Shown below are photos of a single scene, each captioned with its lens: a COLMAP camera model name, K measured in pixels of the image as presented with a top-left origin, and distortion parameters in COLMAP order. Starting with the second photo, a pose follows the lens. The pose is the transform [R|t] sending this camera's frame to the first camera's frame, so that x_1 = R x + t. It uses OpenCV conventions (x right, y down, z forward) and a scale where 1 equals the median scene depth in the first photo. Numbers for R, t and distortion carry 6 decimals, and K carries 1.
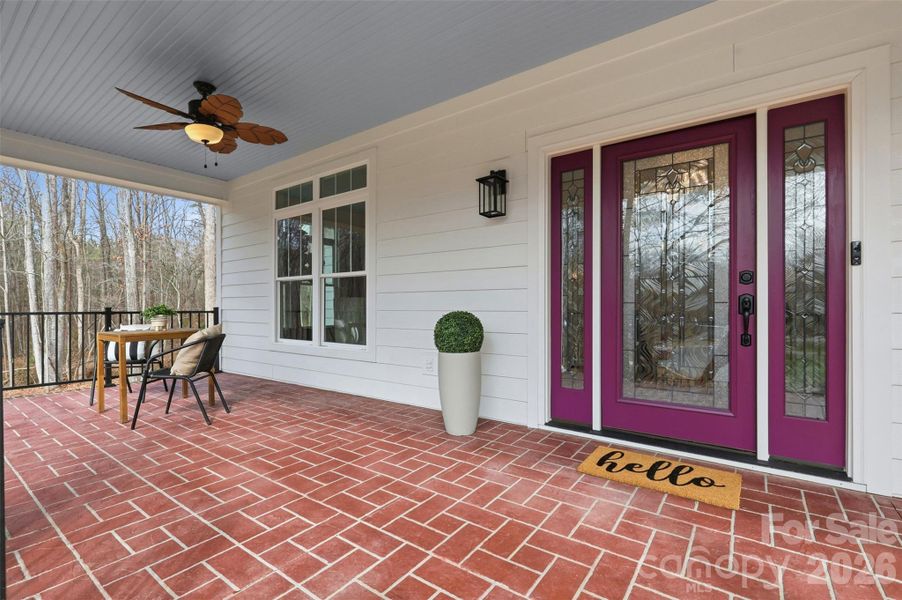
lens RADIAL K [[410.9, 0, 448.0], [0, 410.9, 303.3], [0, 0, 1]] dist [-0.000002, -0.001415]
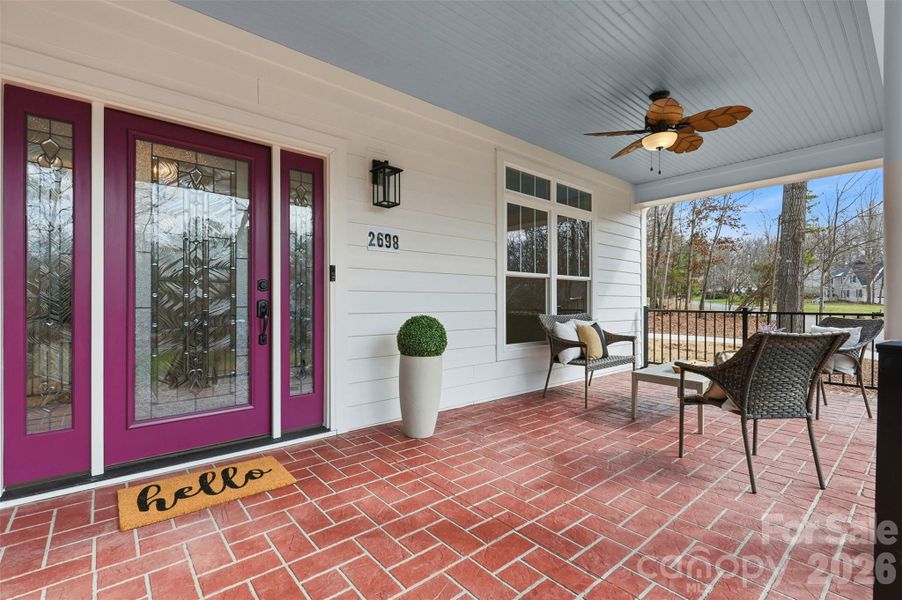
lens RADIAL K [[410.9, 0, 435.7], [0, 410.9, 299.7], [0, 0, 1]] dist [-0.000002, -0.001415]
pose [[0.231892, 0.007360, 0.972714, -0.303192], [-0.000848, 0.999973, -0.007364, -0.014766], [-0.972741, 0.000883, 0.231892, 0.271993]]
